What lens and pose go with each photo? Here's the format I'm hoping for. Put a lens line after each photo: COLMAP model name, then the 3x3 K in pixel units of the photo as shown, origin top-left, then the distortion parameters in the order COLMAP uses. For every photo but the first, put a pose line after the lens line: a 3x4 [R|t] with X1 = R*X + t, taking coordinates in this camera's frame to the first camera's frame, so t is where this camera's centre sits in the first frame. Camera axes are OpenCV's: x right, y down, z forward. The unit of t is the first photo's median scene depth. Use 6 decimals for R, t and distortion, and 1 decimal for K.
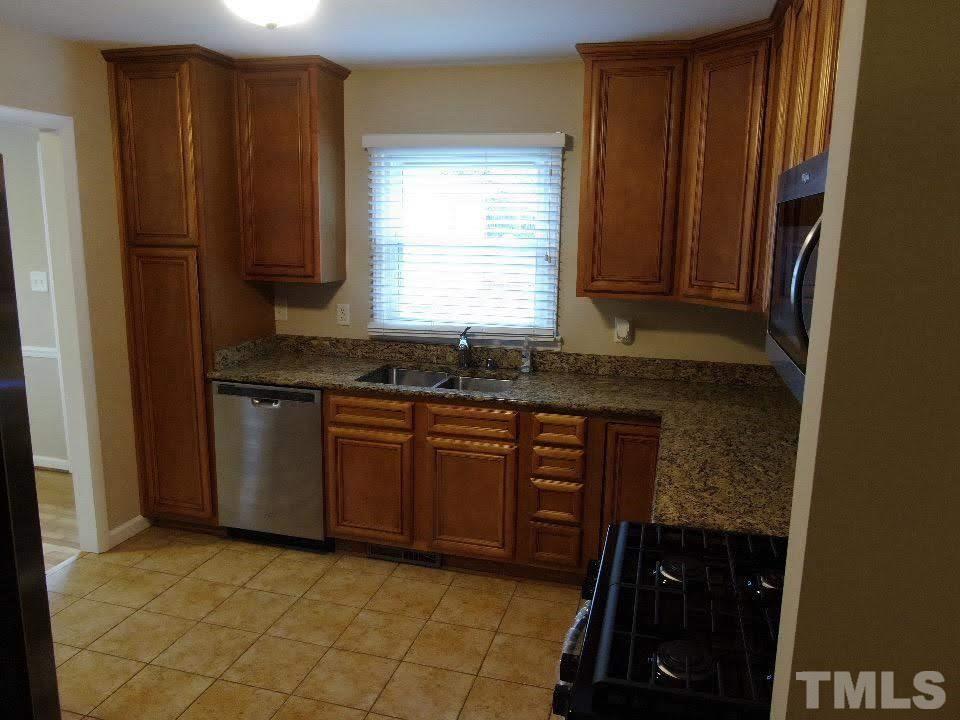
lens RADIAL K [[708.6, 0, 477.6], [0, 708.6, 361.6], [0, 0, 1]] dist [-0.020013, 0.012298]
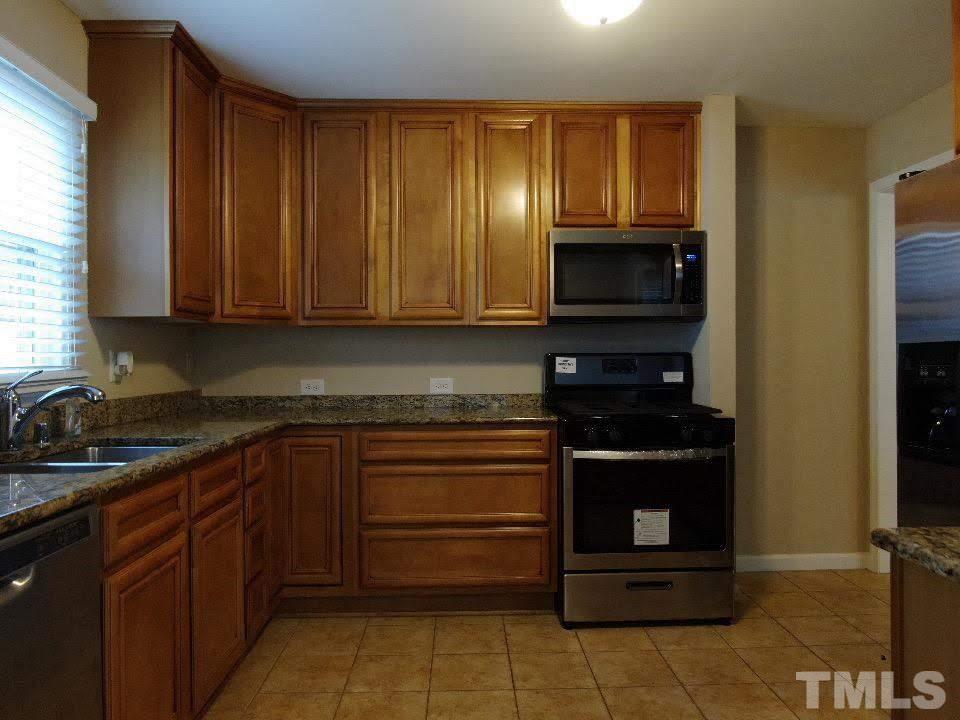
lens RADIAL K [[708.6, 0, 482.5], [0, 708.6, 359.4], [0, 0, 1]] dist [-0.020013, 0.012298]
pose [[-0.308864, -0.013307, 0.951013, -0.700034], [0.184348, 0.980102, 0.073585, -0.033929], [-0.933070, 0.198046, -0.300265, 0.866895]]
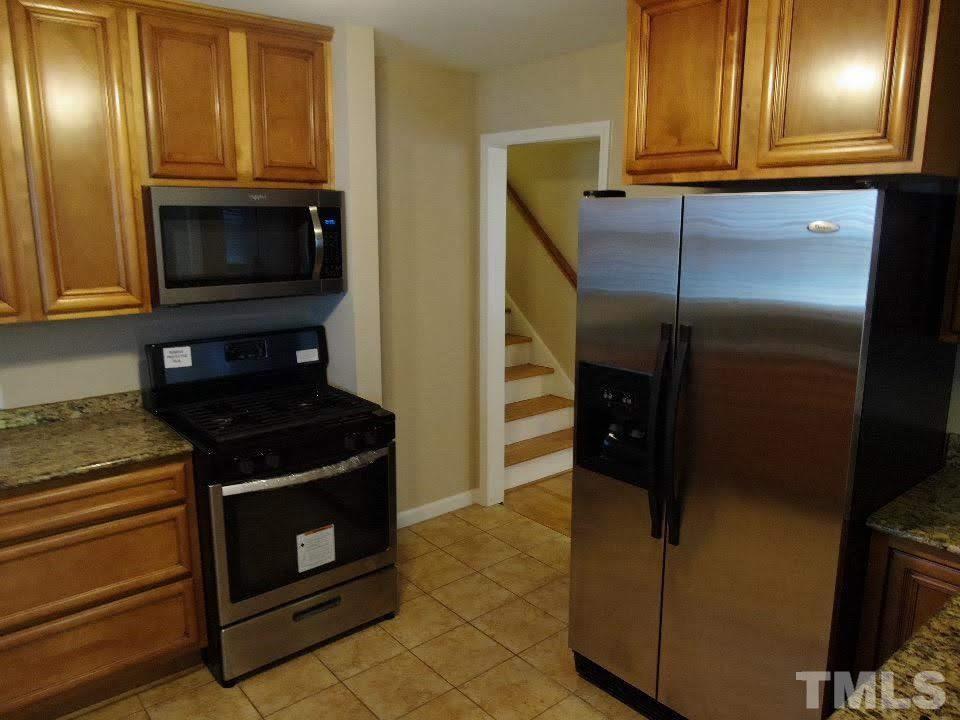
lens RADIAL K [[708.6, 0, 485.3], [0, 708.6, 360.8], [0, 0, 1]] dist [-0.020013, 0.012298]
pose [[-0.834976, -0.135201, 0.533419, -0.473400], [0.087300, 0.924527, 0.370984, -0.190248], [-0.543318, 0.356330, -0.760154, 0.865552]]
